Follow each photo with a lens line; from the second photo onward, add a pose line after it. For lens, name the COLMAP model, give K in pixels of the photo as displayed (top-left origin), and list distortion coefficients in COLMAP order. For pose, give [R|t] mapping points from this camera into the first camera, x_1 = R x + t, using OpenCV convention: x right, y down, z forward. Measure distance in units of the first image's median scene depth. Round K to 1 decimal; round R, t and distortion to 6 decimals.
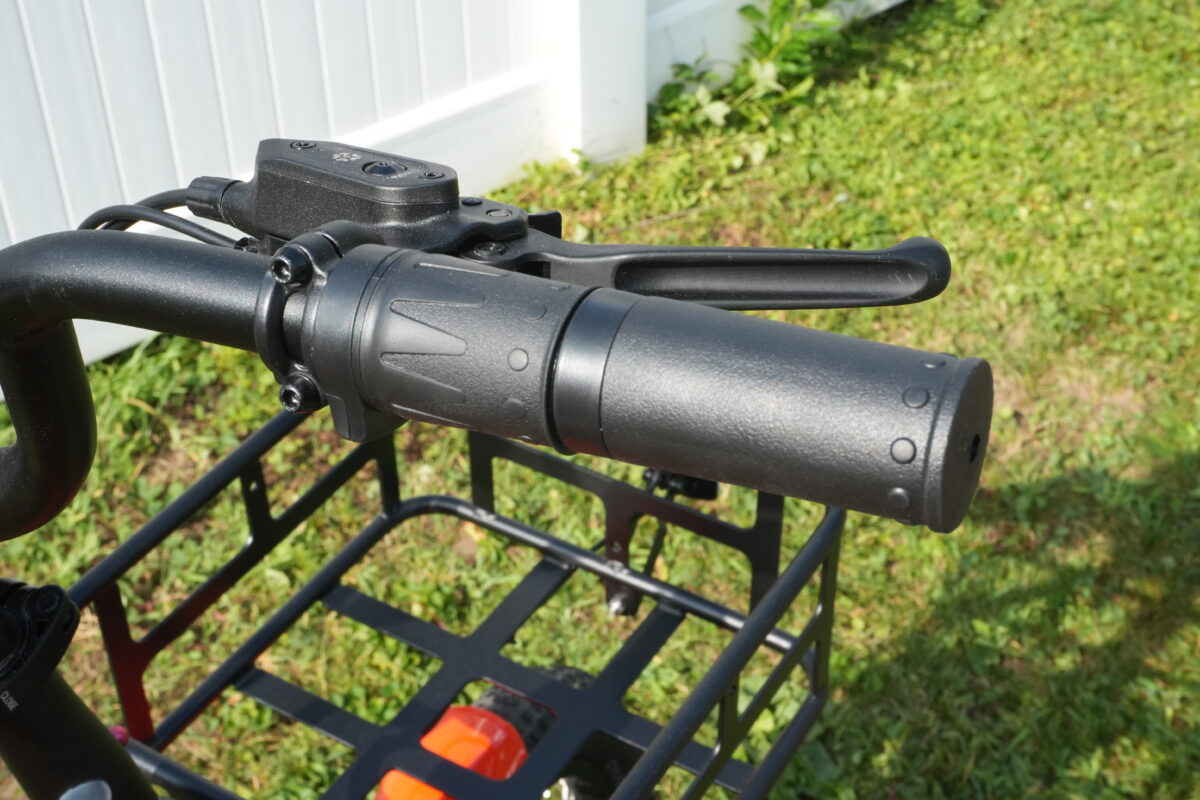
lens RADIAL K [[1591.6, 0, 600.0], [0, 1591.6, 400.0], [0, 0, 1]] dist [-0.015536, 0.053285]
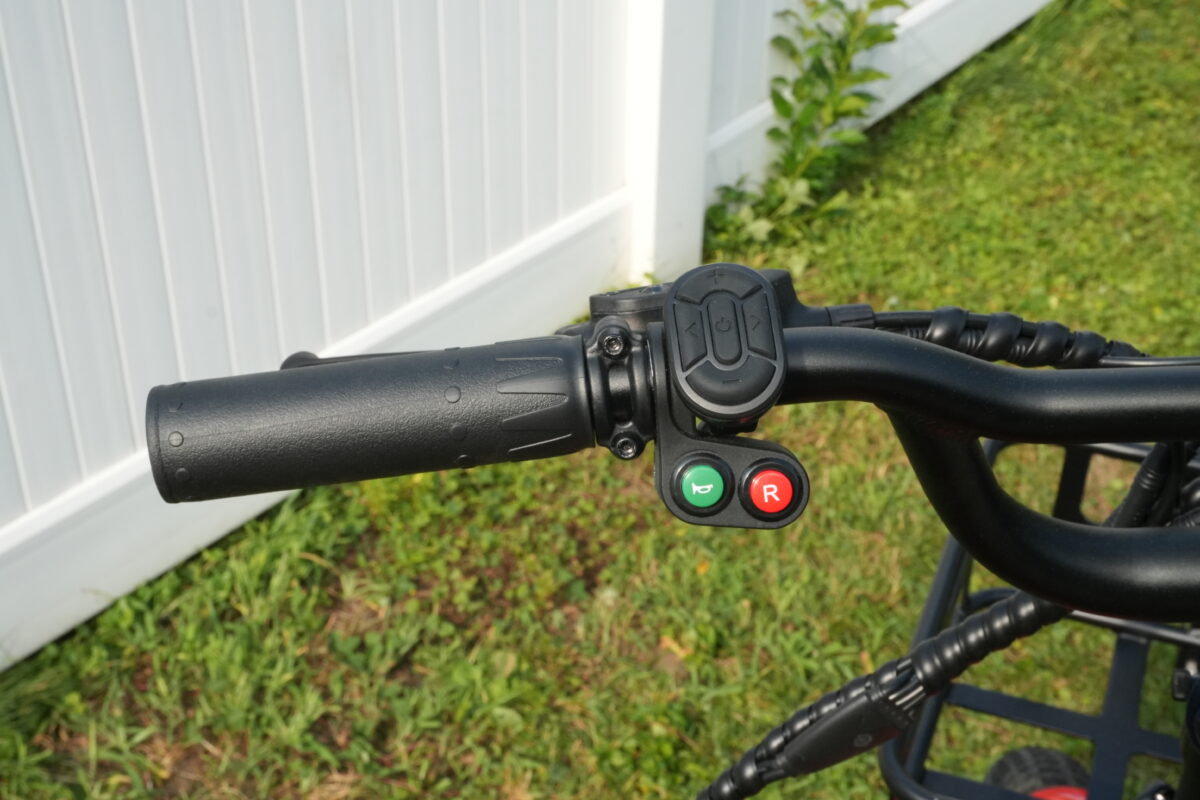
lens RADIAL K [[1591.6, 0, 600.0], [0, 1591.6, 400.0], [0, 0, 1]] dist [-0.015536, 0.053285]
pose [[0.984258, -0.086336, 0.154213, -0.194962], [0.098897, 0.992213, -0.075718, -0.001568], [-0.146475, 0.089777, 0.985132, -0.001353]]
